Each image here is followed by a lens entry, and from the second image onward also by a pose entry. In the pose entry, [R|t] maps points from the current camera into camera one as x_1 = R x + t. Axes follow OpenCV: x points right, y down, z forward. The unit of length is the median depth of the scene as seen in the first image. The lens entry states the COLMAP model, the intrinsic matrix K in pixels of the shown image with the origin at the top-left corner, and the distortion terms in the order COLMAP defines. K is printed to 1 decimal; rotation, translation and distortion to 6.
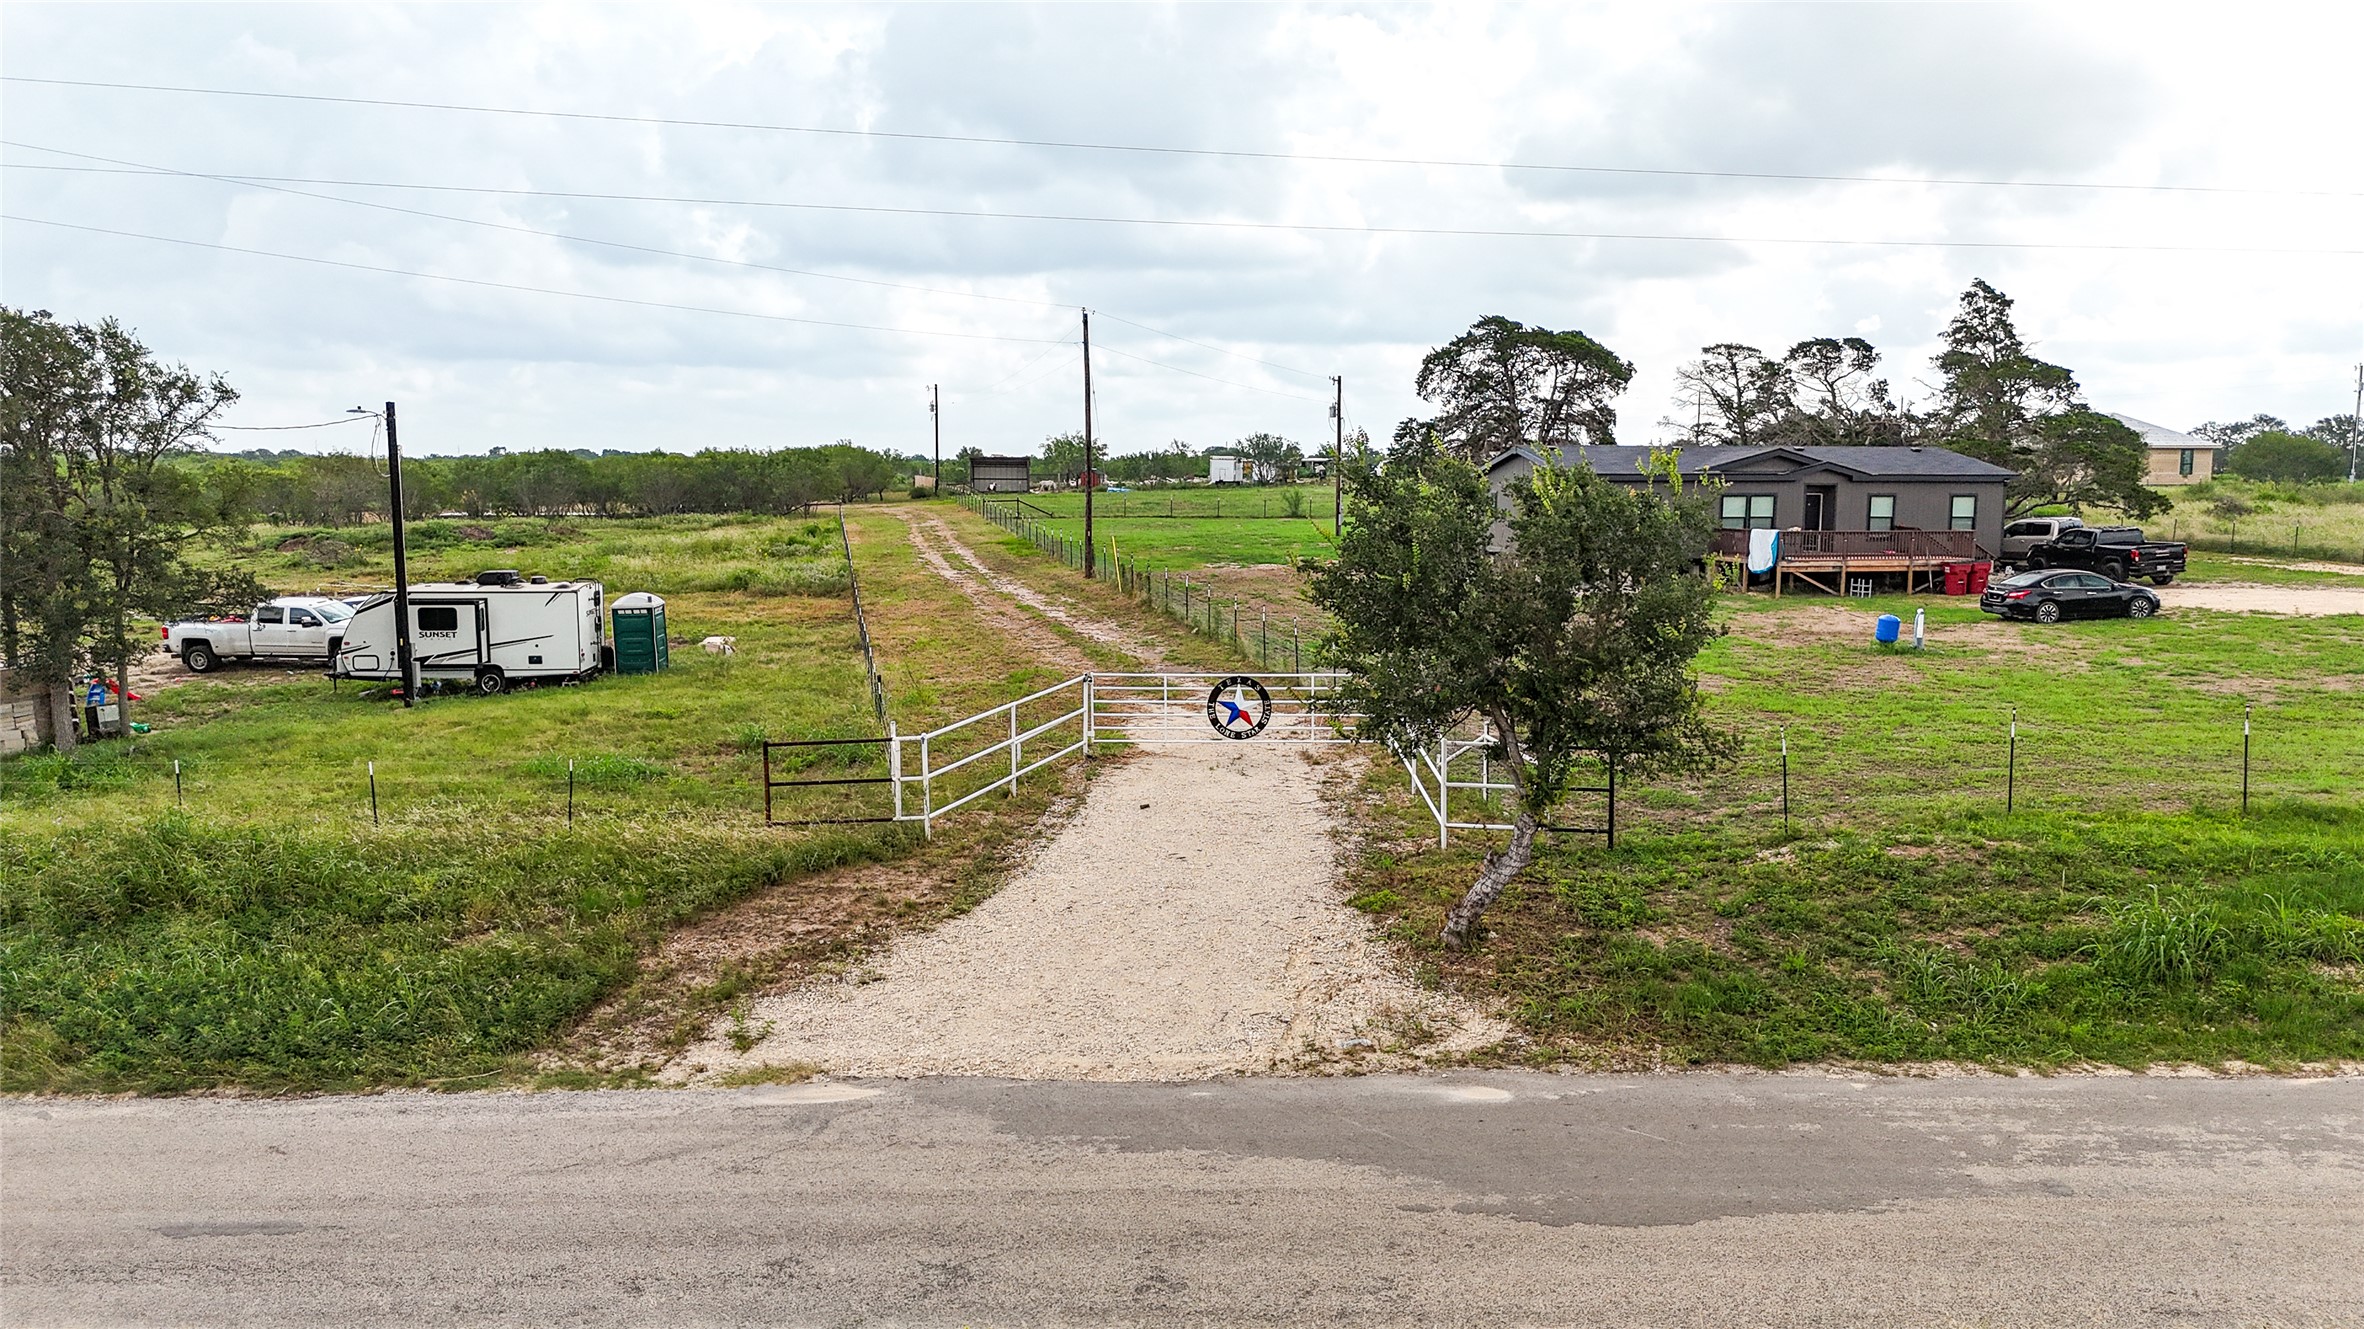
lens RADIAL K [[1755.3, 0, 1184.2], [0, 1755.3, 650.5], [0, 0, 1]] dist [0.080170, -0.079592]
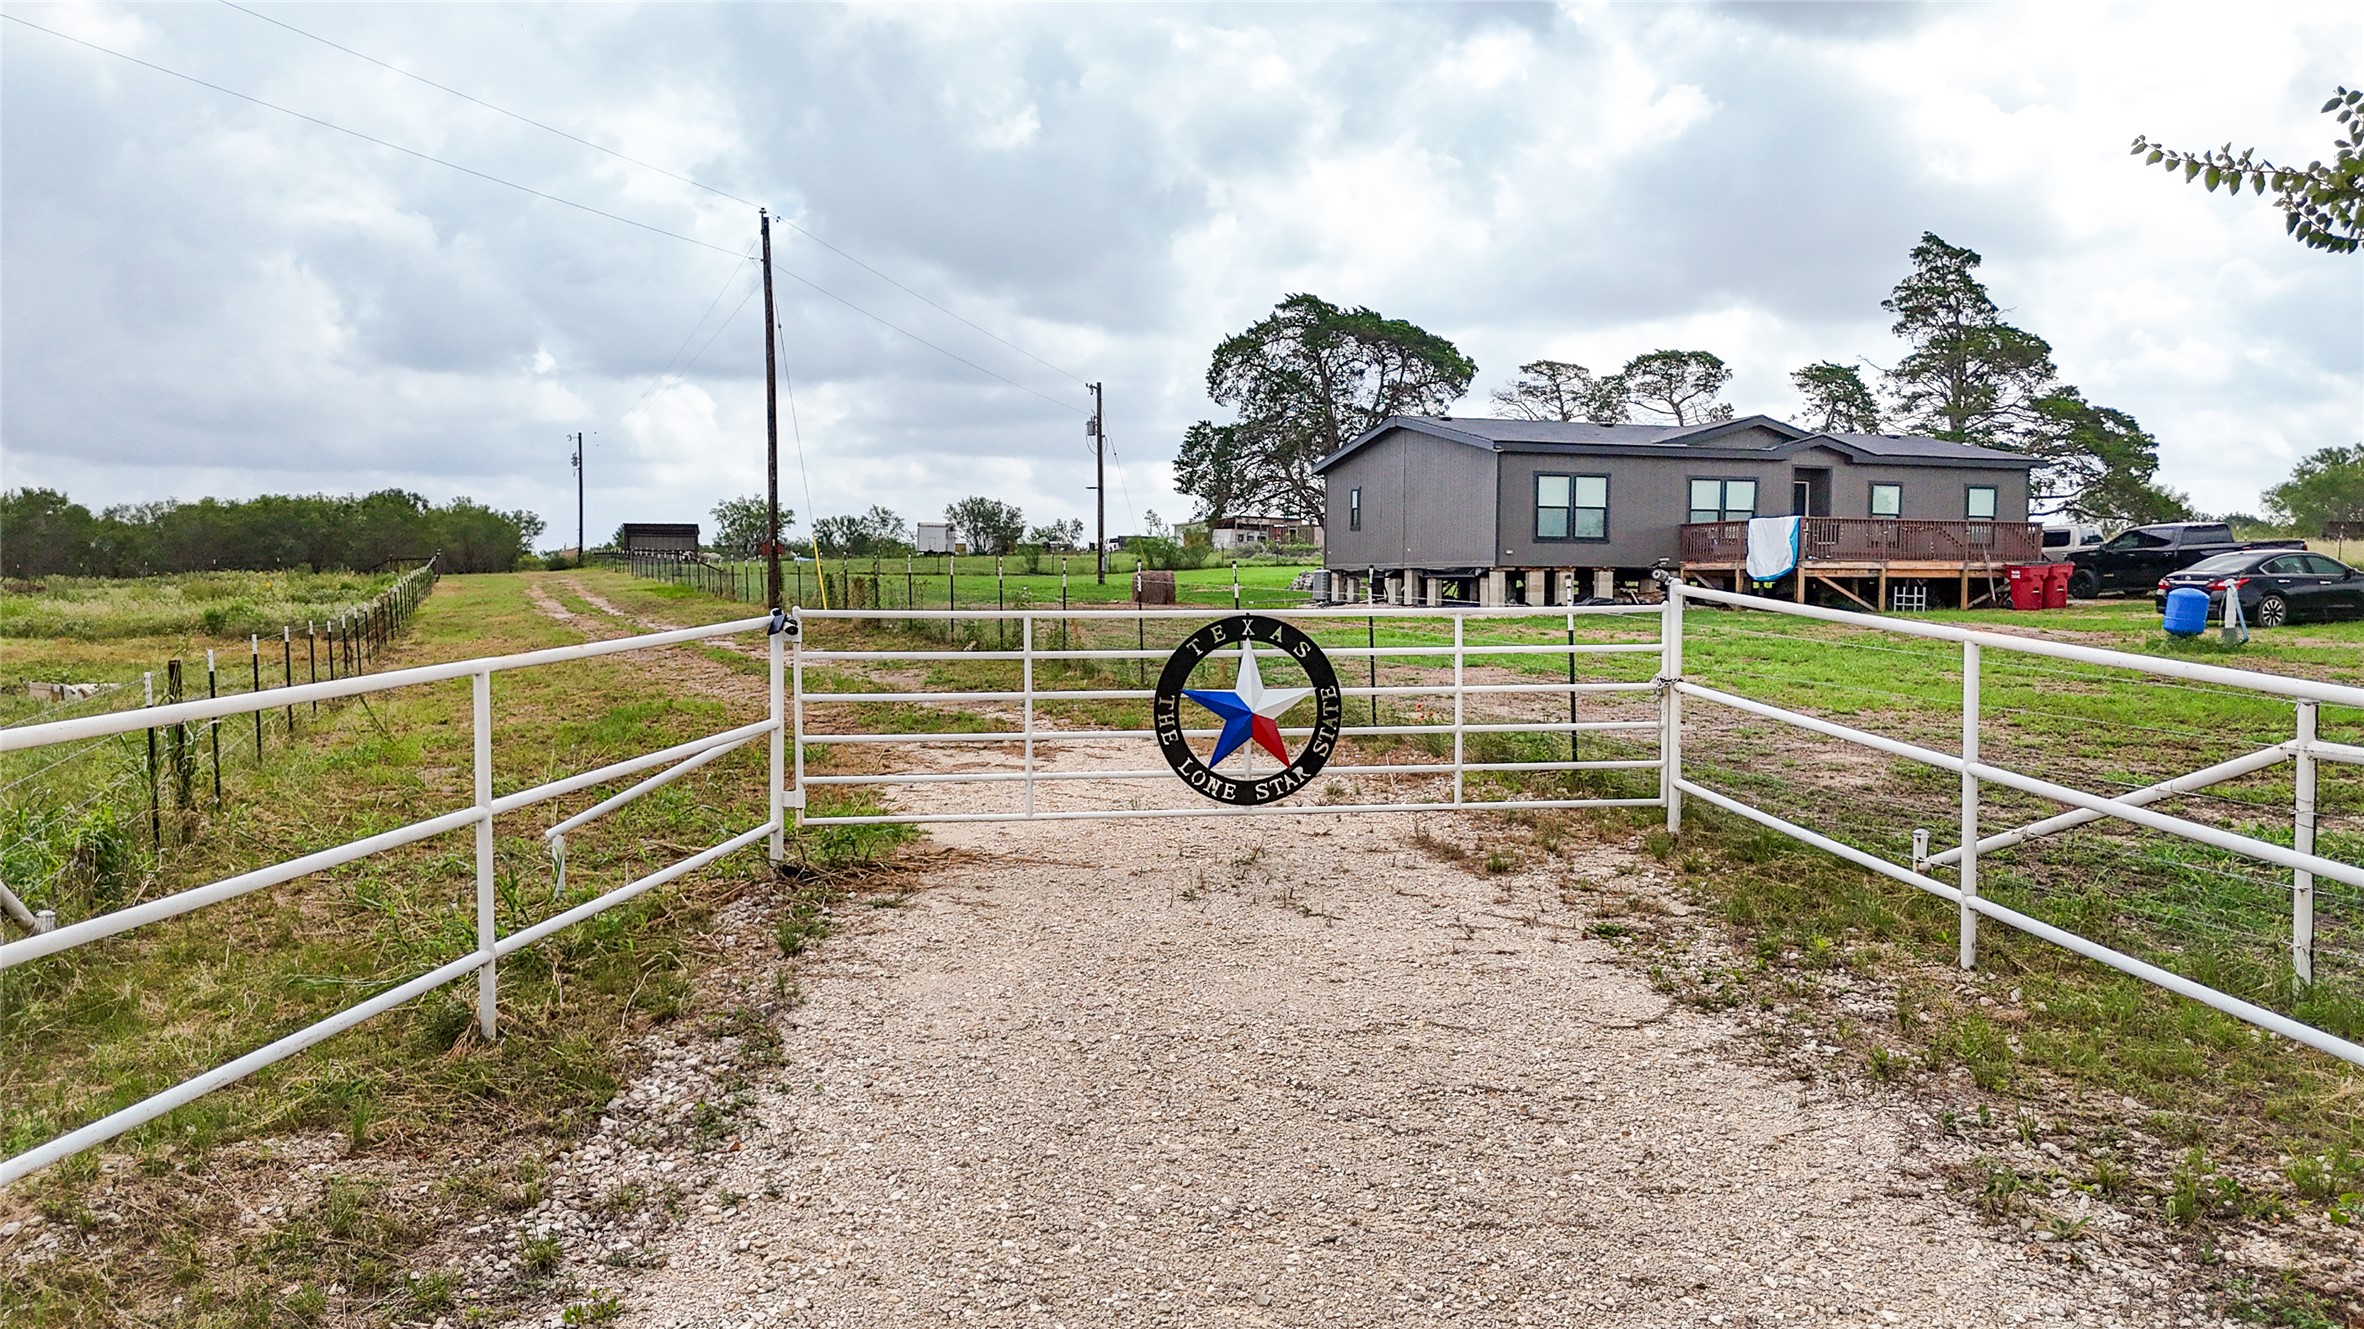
lens RADIAL K [[1755.3, 0, 1184.2], [0, 1755.3, 650.5], [0, 0, 1]] dist [0.080170, -0.079592]
pose [[0.984505, -0.008818, 0.175136, -0.017365], [0.020177, 0.997798, -0.063187, 0.018680], [-0.174193, 0.065742, 0.982514, 0.297170]]
